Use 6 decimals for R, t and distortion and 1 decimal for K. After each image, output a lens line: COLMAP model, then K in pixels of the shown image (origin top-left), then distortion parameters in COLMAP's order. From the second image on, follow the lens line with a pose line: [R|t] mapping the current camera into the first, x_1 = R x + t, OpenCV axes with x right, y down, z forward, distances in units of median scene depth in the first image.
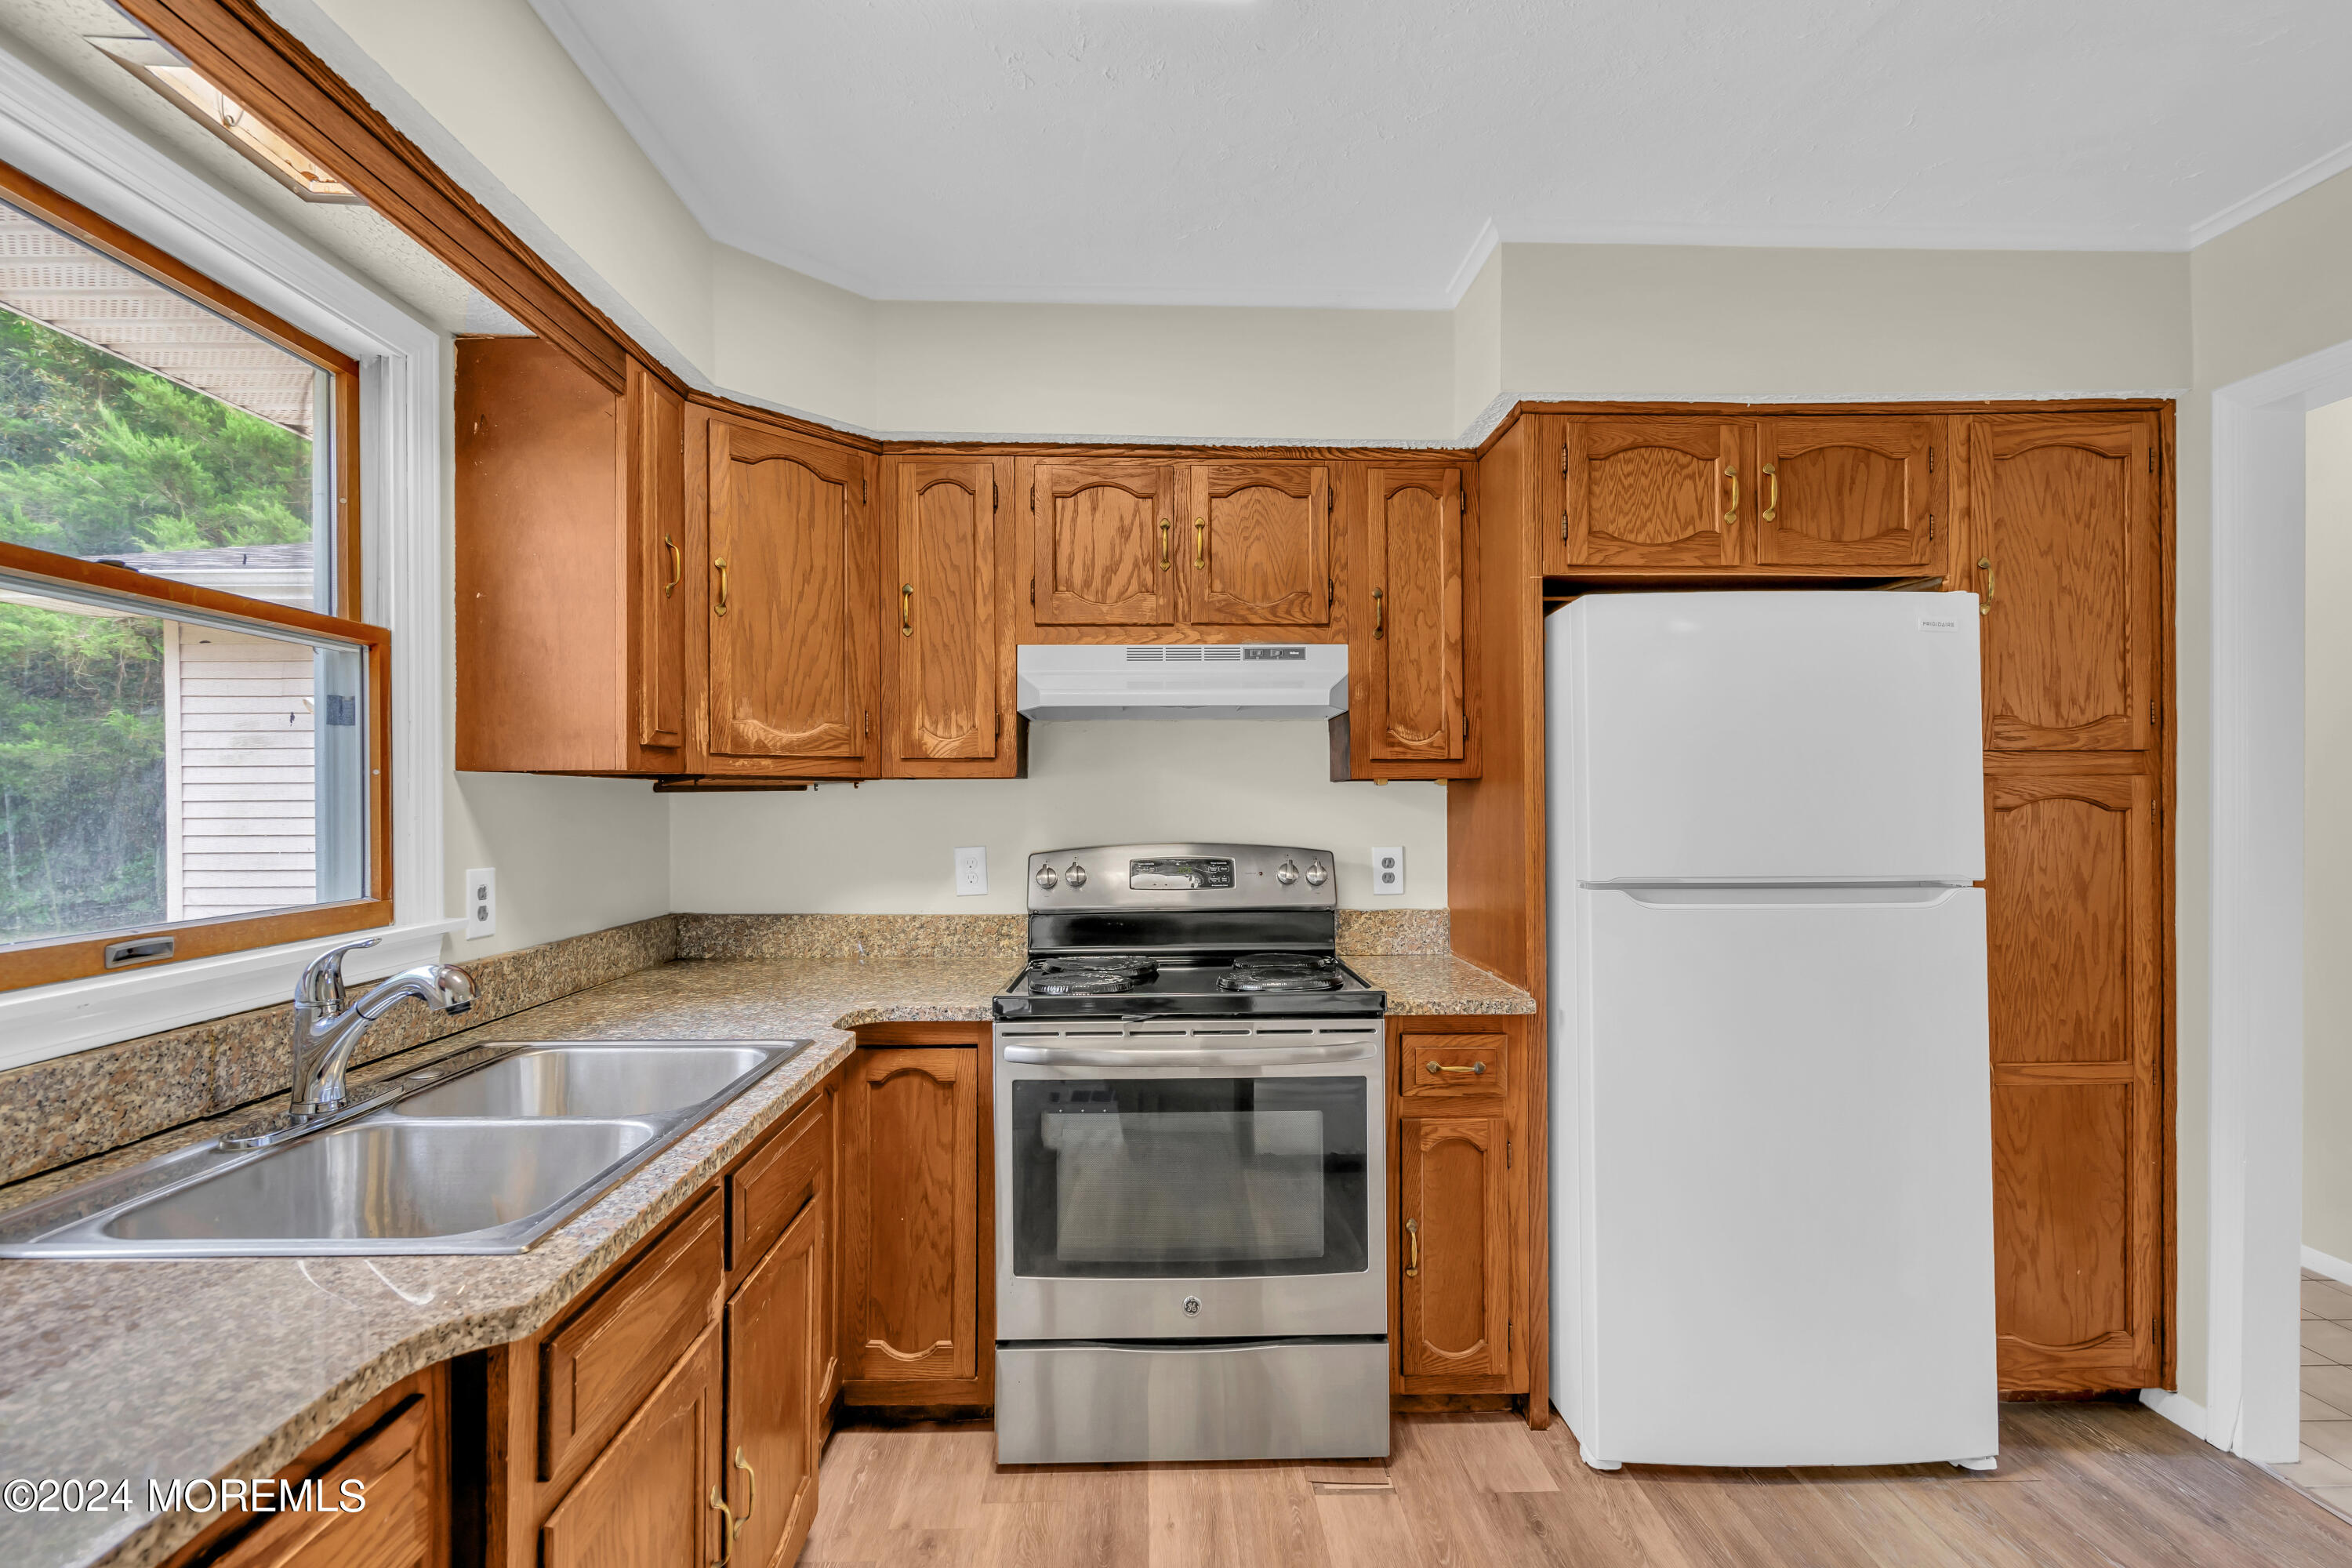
lens RADIAL K [[1054.9, 0, 1178.9], [0, 1054.9, 797.8], [0, 0, 1]] dist [0.001235, 0.000524]
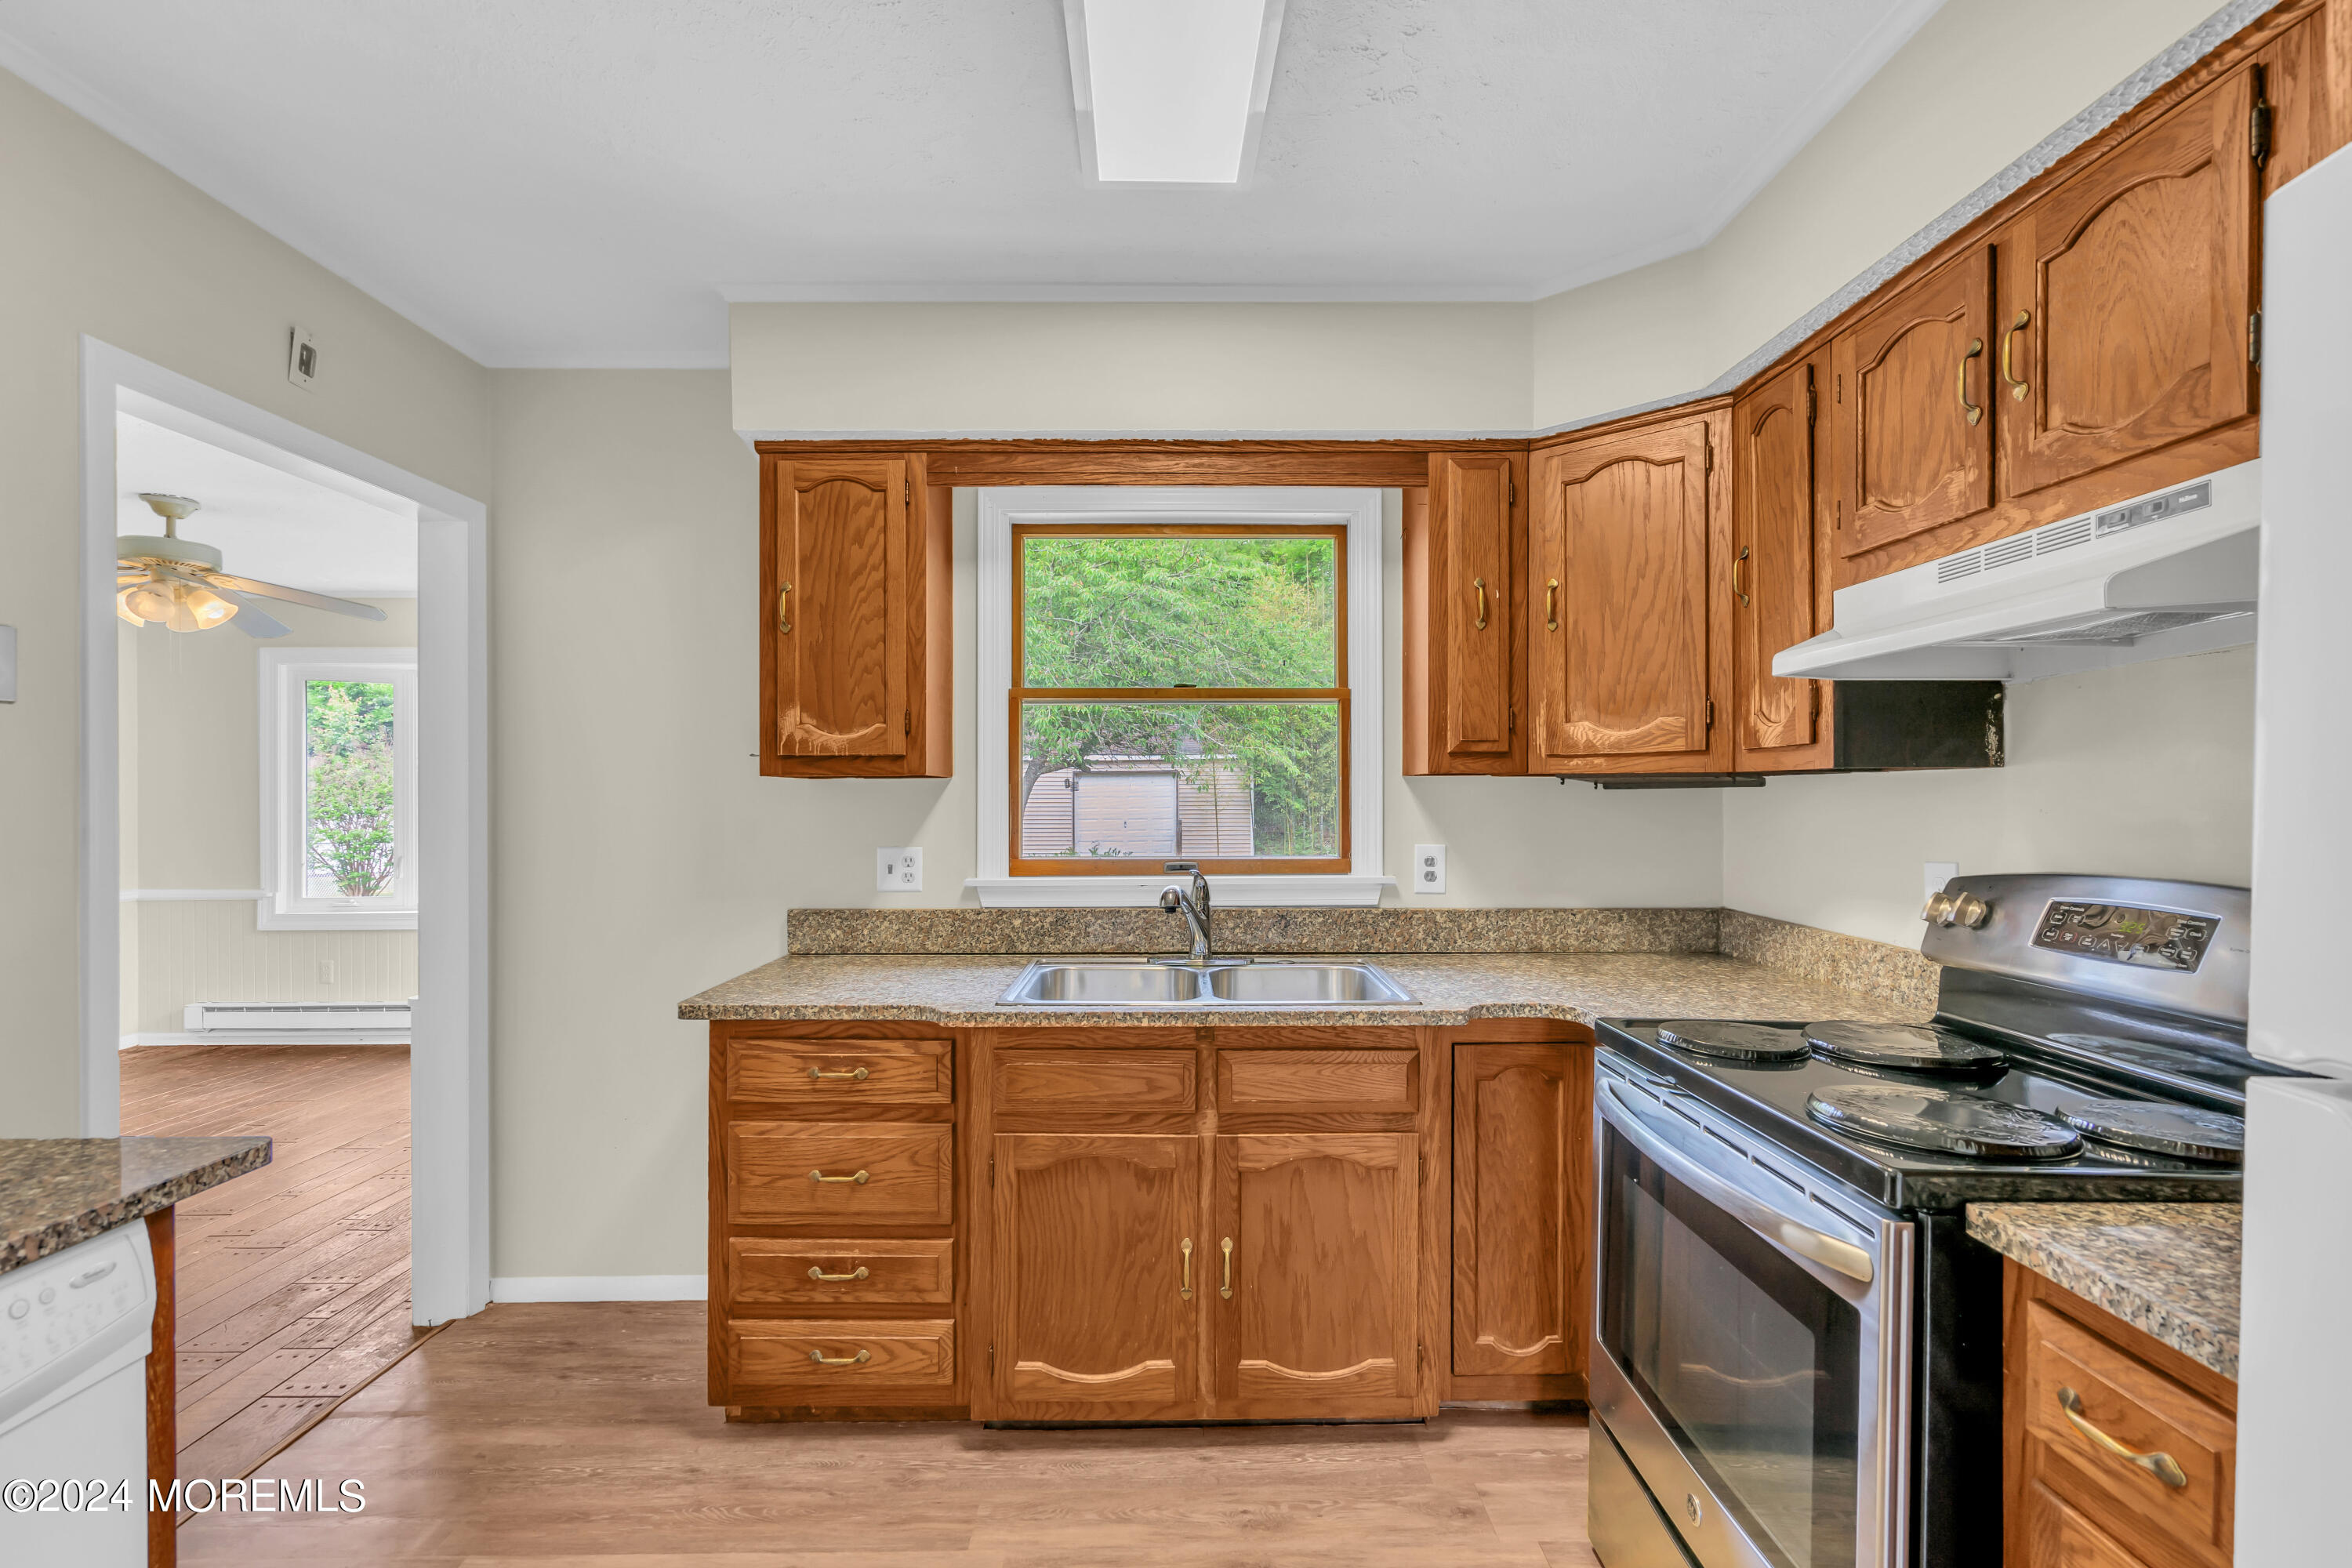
lens RADIAL K [[1054.9, 0, 1178.9], [0, 1054.9, 797.8], [0, 0, 1]] dist [0.001235, 0.000524]
pose [[-0.014318, 0.006373, -0.999877, 0.639892], [0.002222, 0.999977, 0.006342, -0.004570], [0.999895, -0.002131, -0.014331, 0.579780]]
